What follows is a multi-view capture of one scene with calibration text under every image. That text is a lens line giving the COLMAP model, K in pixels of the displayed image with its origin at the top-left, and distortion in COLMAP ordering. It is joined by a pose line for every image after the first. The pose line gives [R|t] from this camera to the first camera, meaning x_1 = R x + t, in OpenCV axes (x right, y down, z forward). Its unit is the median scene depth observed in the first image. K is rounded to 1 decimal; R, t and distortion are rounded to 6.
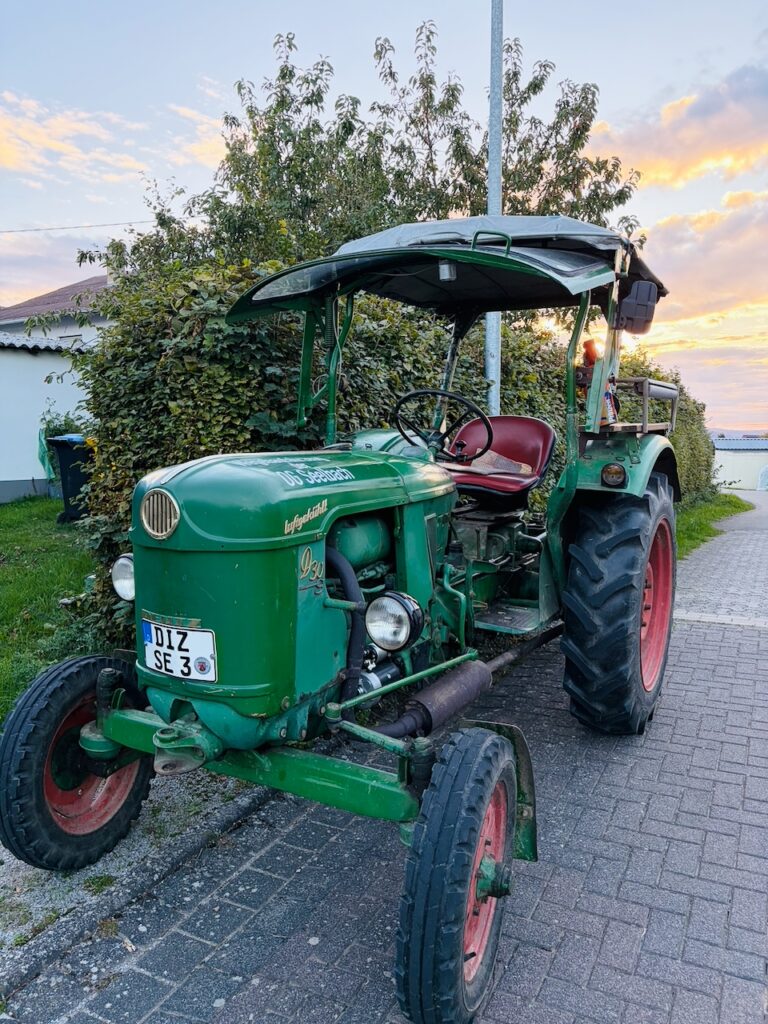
lens RADIAL K [[750.9, 0, 384.0], [0, 750.9, 512.0], [0, 0, 1]] dist [0.064722, -0.071550]
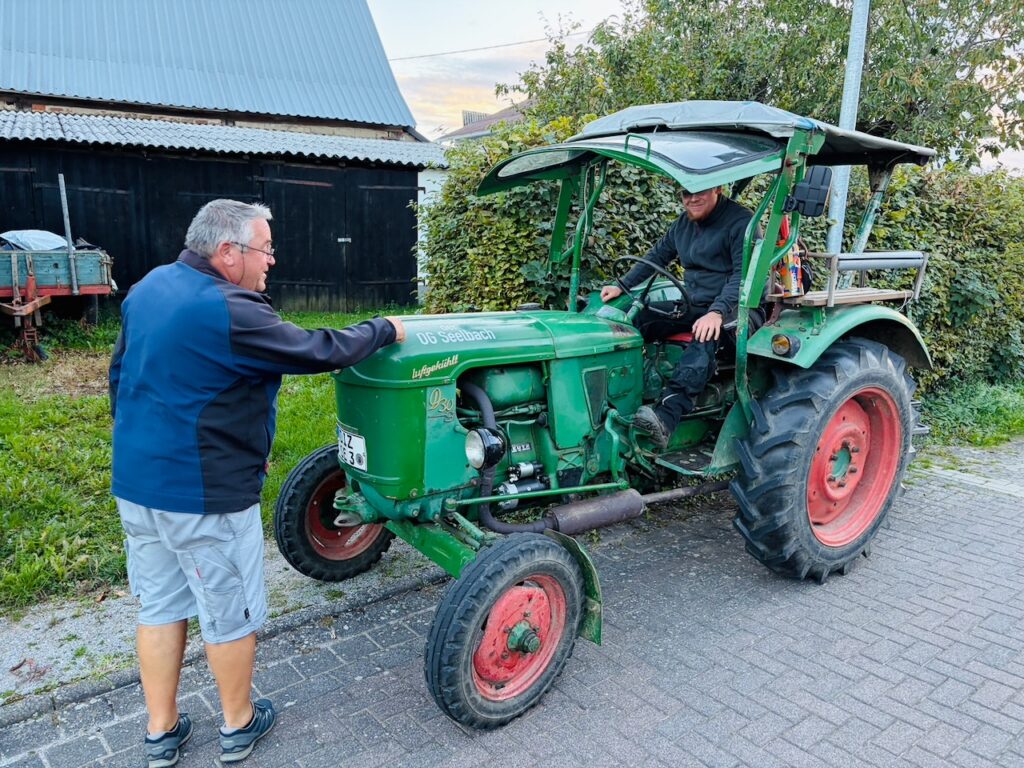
lens RADIAL K [[750.9, 0, 512.0], [0, 750.9, 384.0], [0, 0, 1]] dist [0.064722, -0.071550]
pose [[0.929054, 0.092910, -0.358087, 0.327426], [-0.064128, 0.993742, 0.091458, -0.060656], [0.364343, -0.062006, 0.929198, -0.165858]]
